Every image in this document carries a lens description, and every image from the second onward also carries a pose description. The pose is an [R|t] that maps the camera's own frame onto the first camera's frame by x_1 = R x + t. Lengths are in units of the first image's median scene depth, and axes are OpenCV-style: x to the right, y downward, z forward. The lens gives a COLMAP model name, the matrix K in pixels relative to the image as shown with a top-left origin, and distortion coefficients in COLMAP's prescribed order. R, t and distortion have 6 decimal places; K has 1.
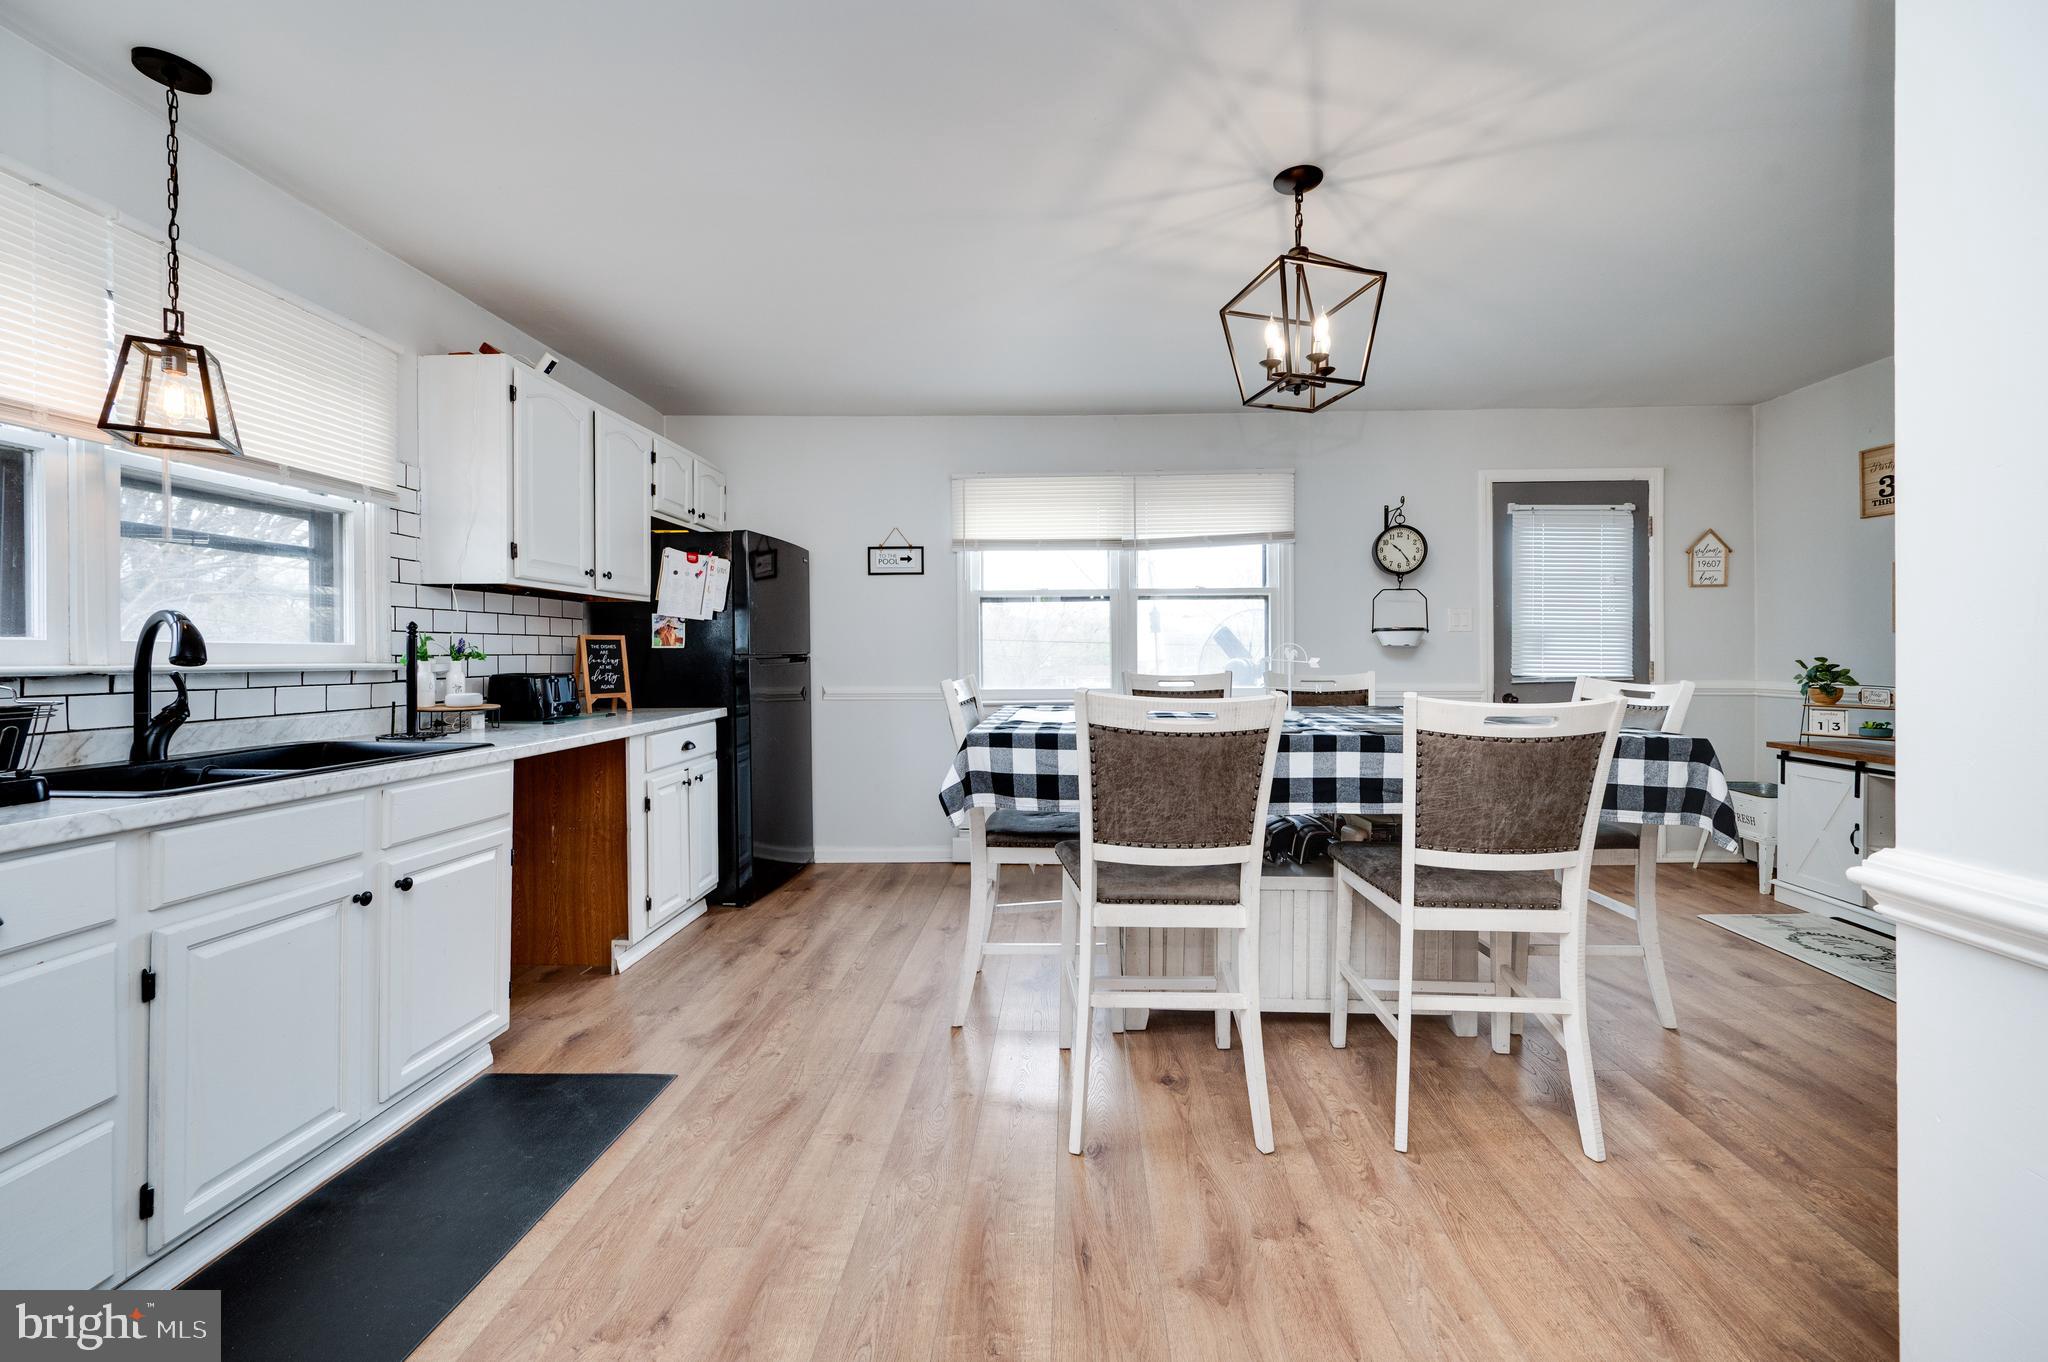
lens RADIAL K [[780.5, 0, 1051.7], [0, 780.5, 684.7], [0, 0, 1]] dist [-0.001238, -0.000139]
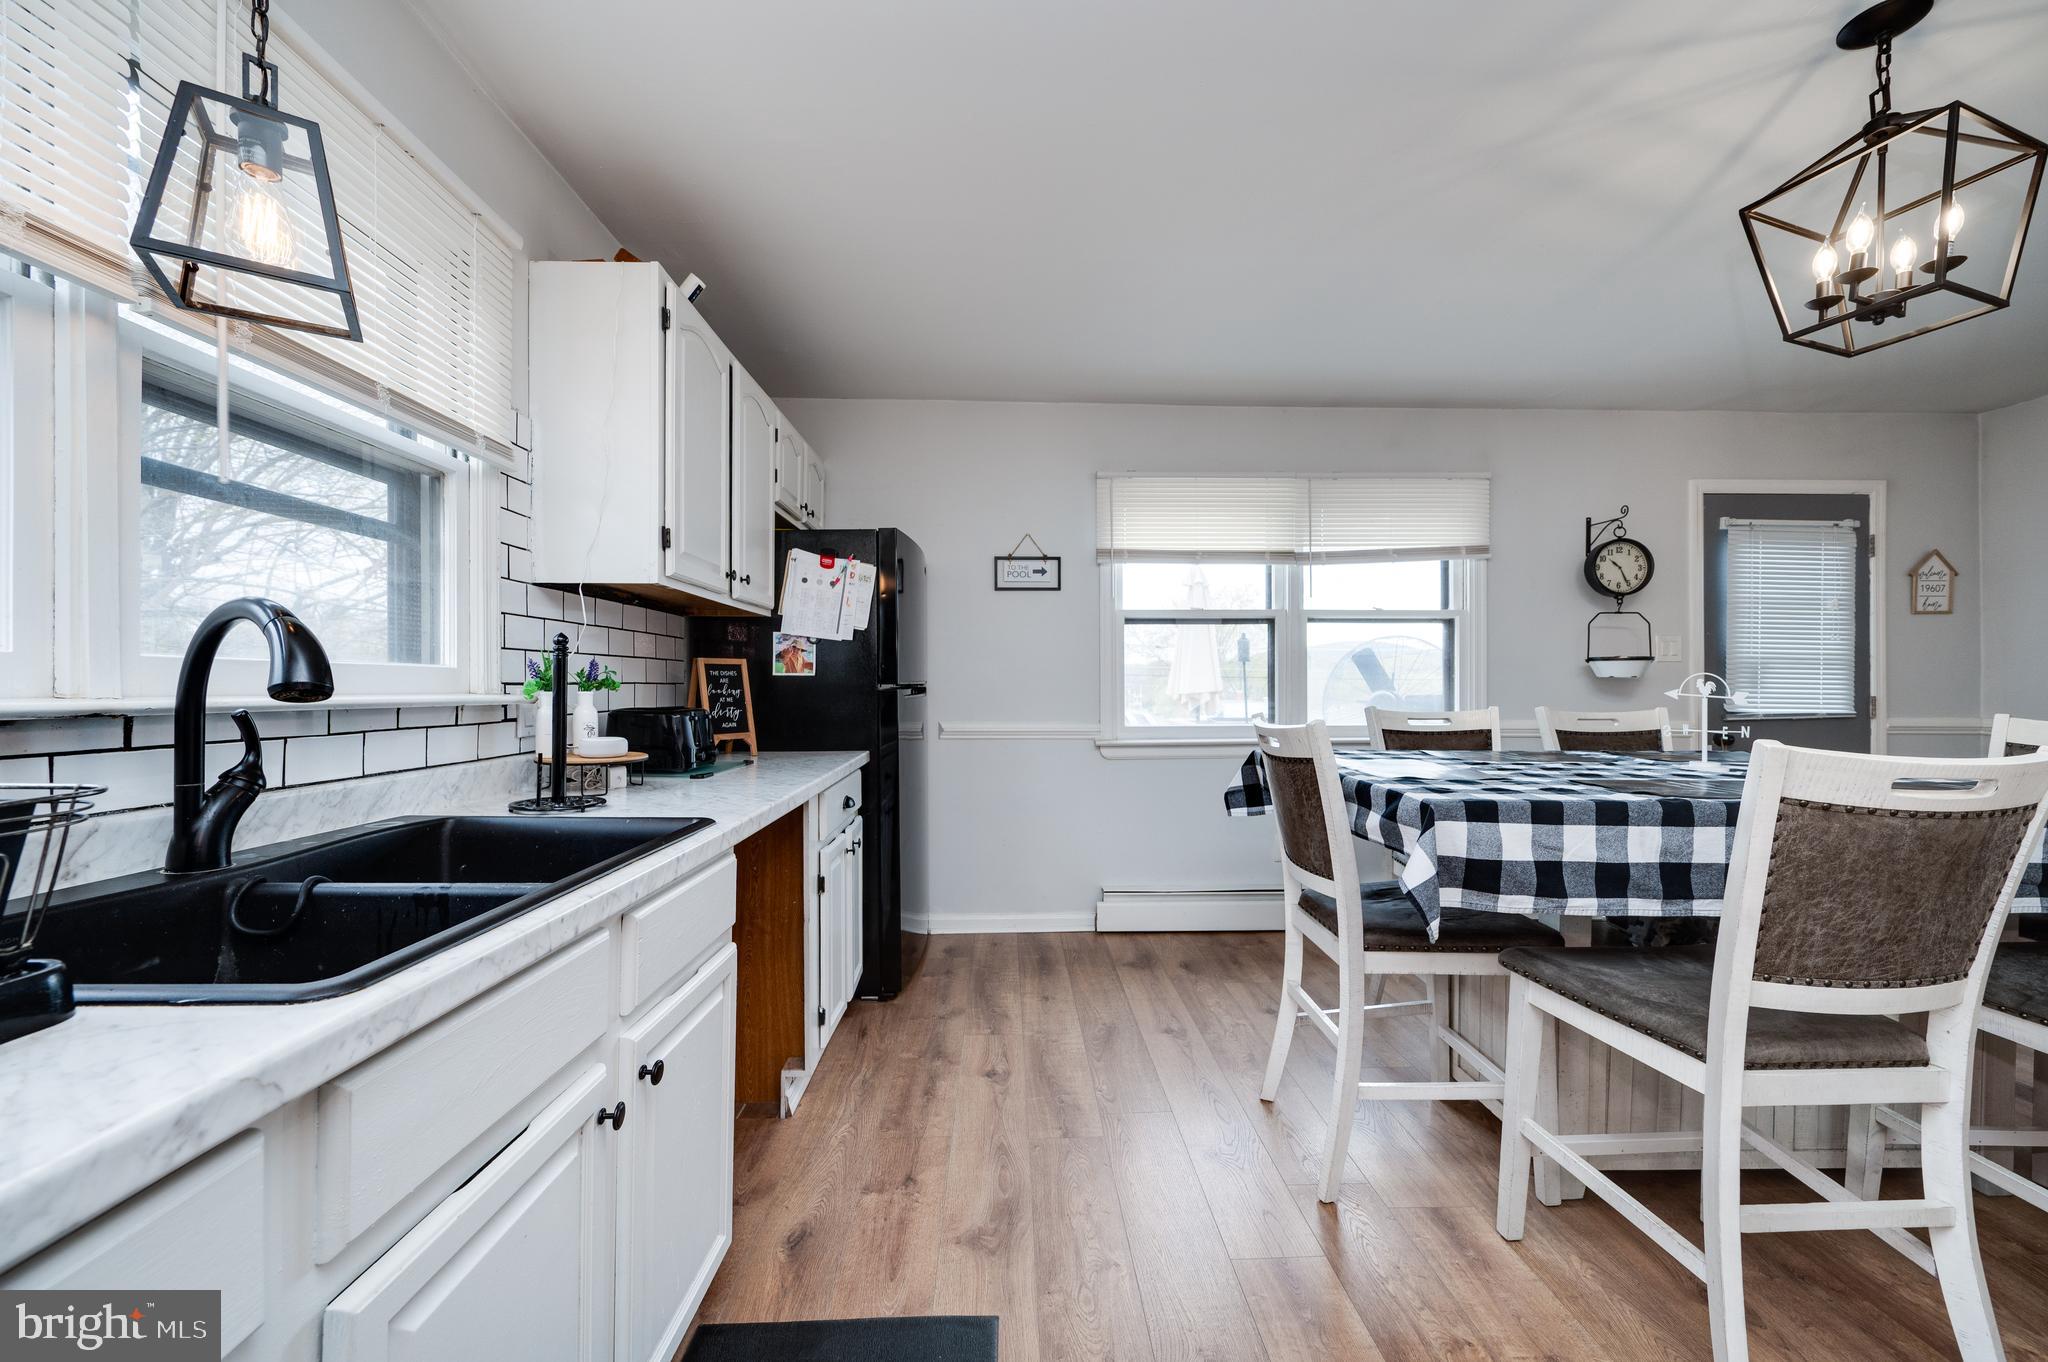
lens RADIAL K [[770.4, 0, 1028.5], [0, 770.4, 711.6], [0, 0, 1]] dist [-0.000526, -0.000076]
pose [[0.998380, 0.002654, 0.056831, -0.310018], [-0.002402, 0.999987, -0.004501, -0.007756], [-0.056842, 0.004358, 0.998374, 0.214712]]
